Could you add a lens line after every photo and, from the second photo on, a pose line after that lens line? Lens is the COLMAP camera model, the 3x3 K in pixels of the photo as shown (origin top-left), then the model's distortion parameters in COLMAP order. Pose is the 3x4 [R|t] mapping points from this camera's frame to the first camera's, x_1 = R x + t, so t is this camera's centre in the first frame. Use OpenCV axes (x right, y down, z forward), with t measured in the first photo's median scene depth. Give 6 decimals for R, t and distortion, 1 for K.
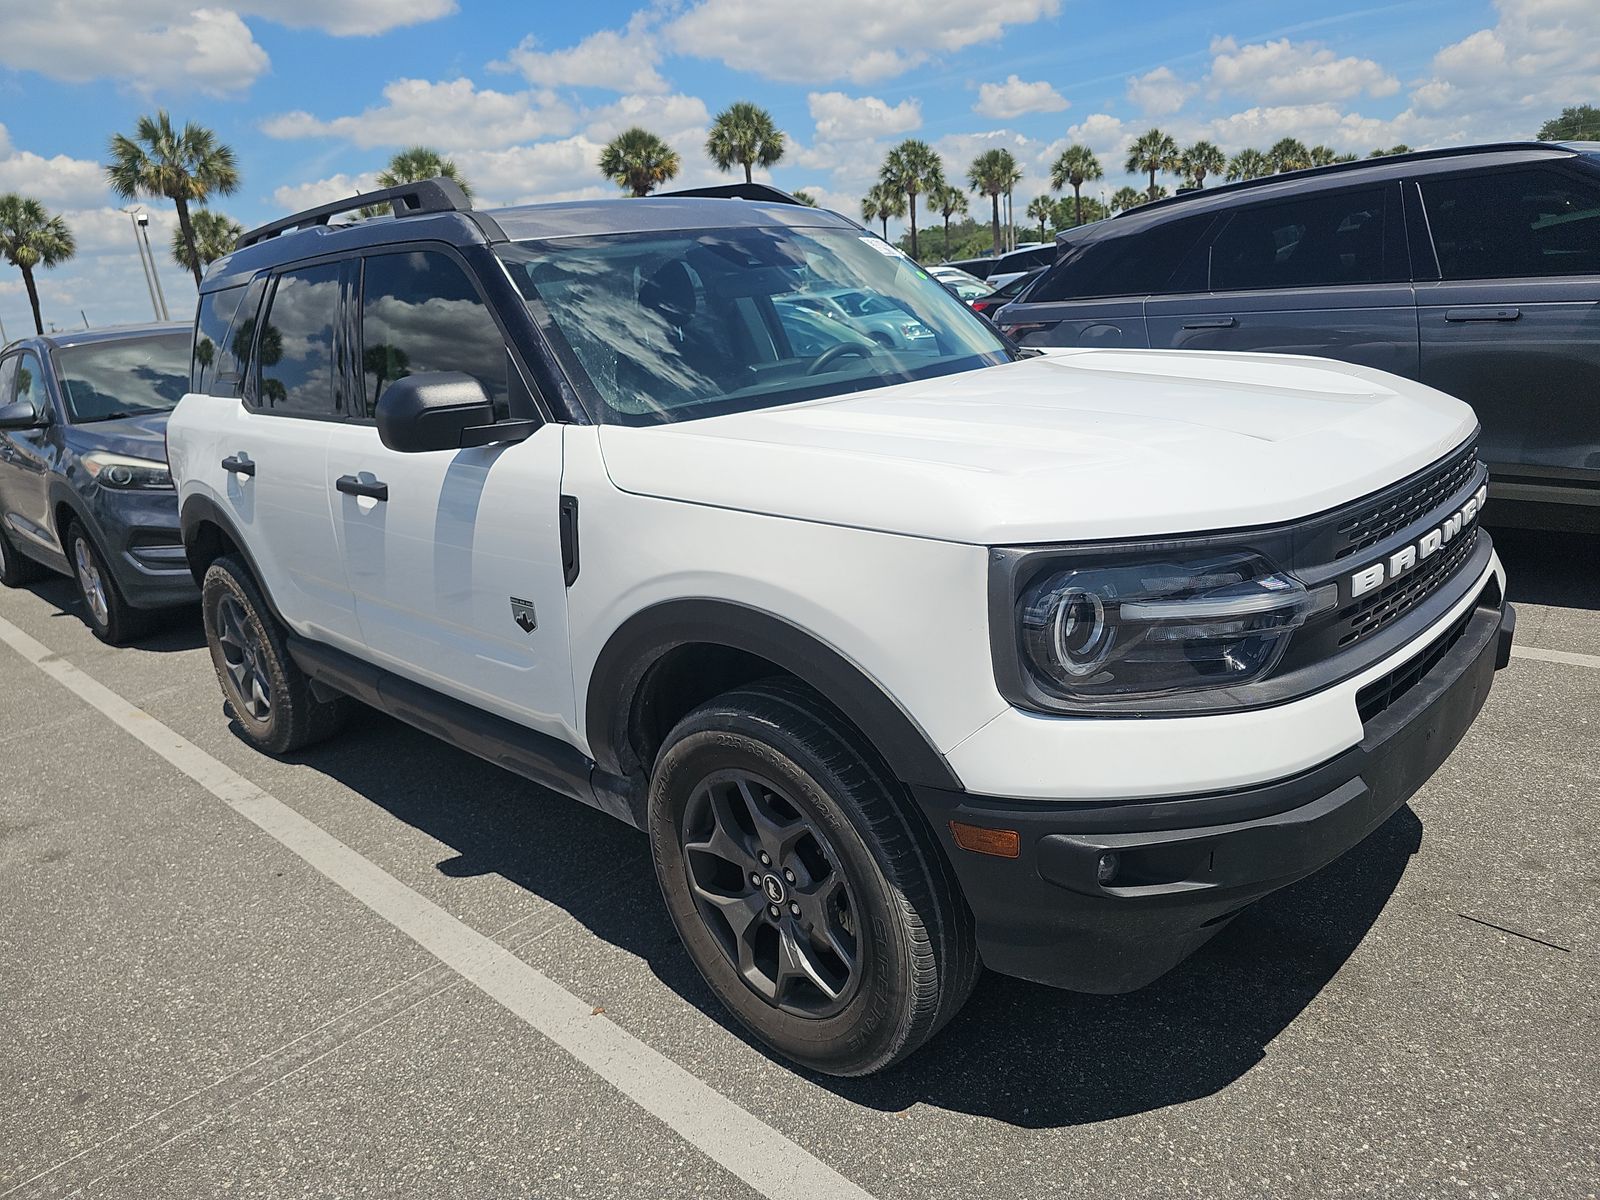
lens RADIAL K [[1074.3, 0, 800.0], [0, 1074.3, 600.0], [0, 0, 1]] dist [-0.005988, -0.007369]
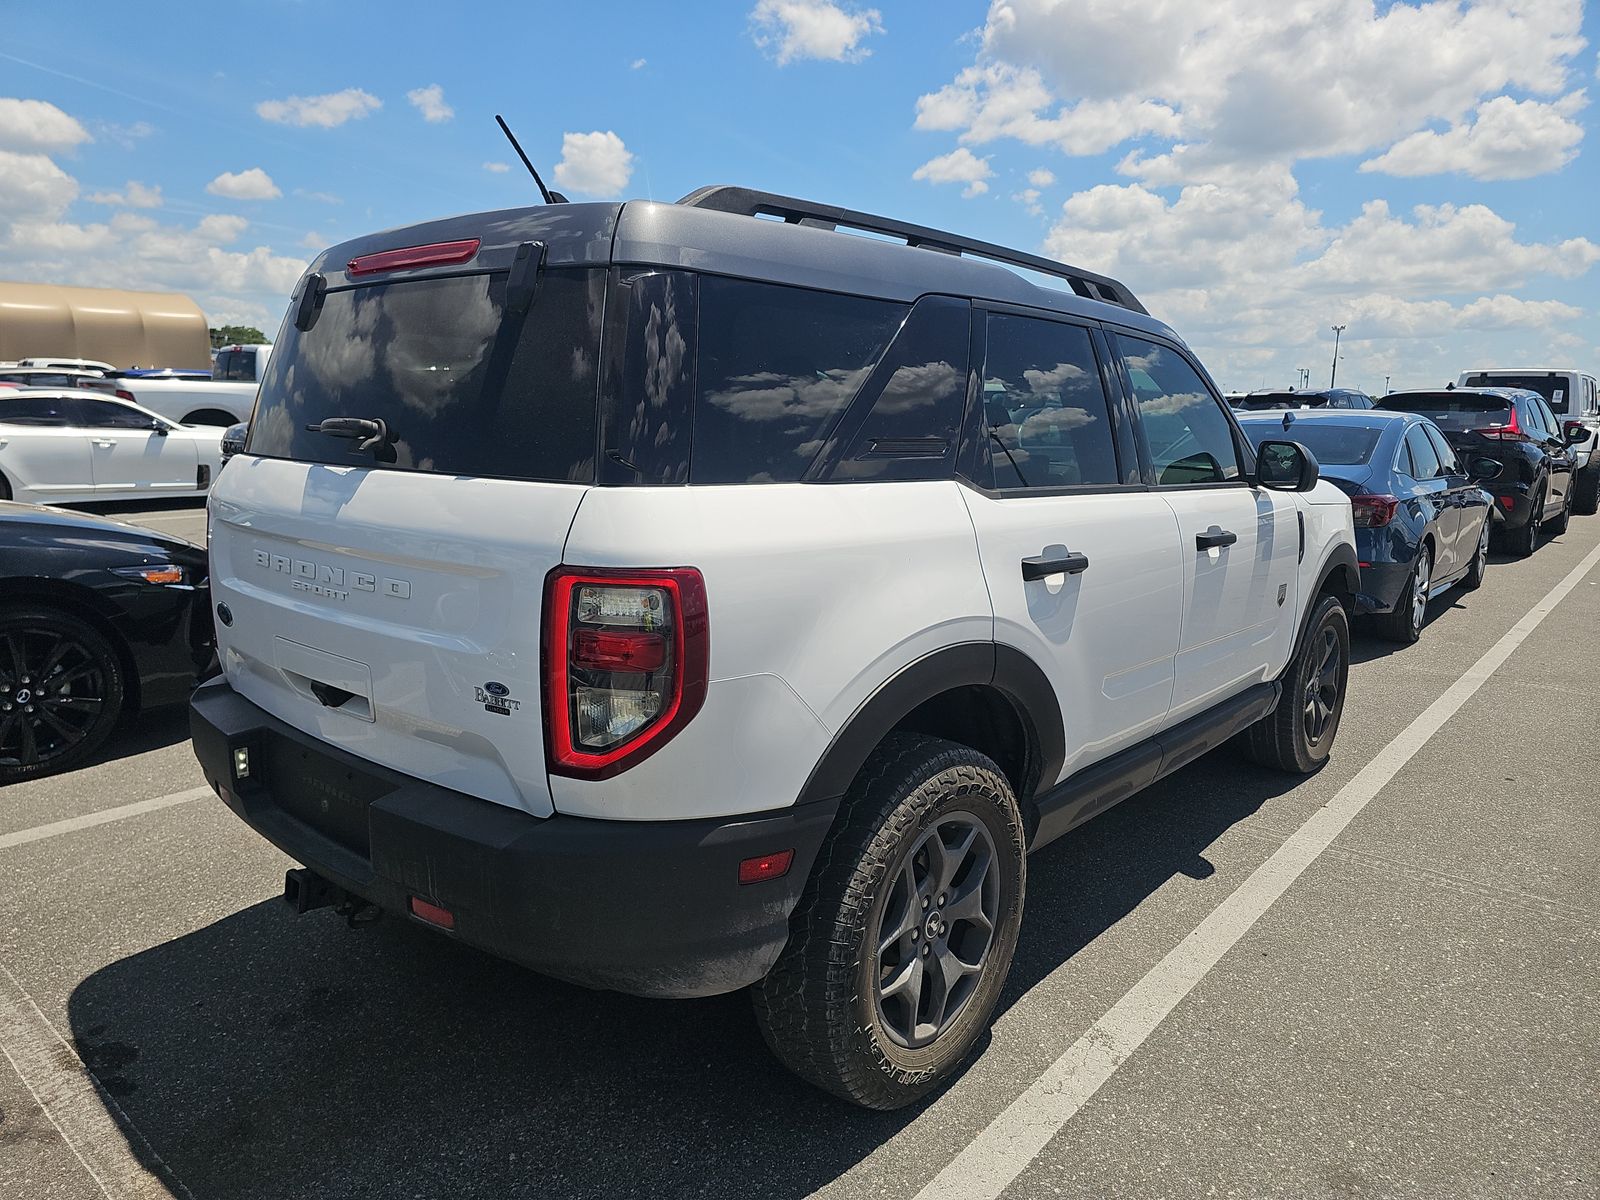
lens RADIAL K [[1074.3, 0, 800.0], [0, 1074.3, 600.0], [0, 0, 1]] dist [-0.005988, -0.007369]
pose [[-0.064346, -0.063035, 0.995935, -1.290804], [0.275913, 0.957975, 0.078459, -0.211733], [-0.959026, 0.279840, -0.044249, 1.265560]]
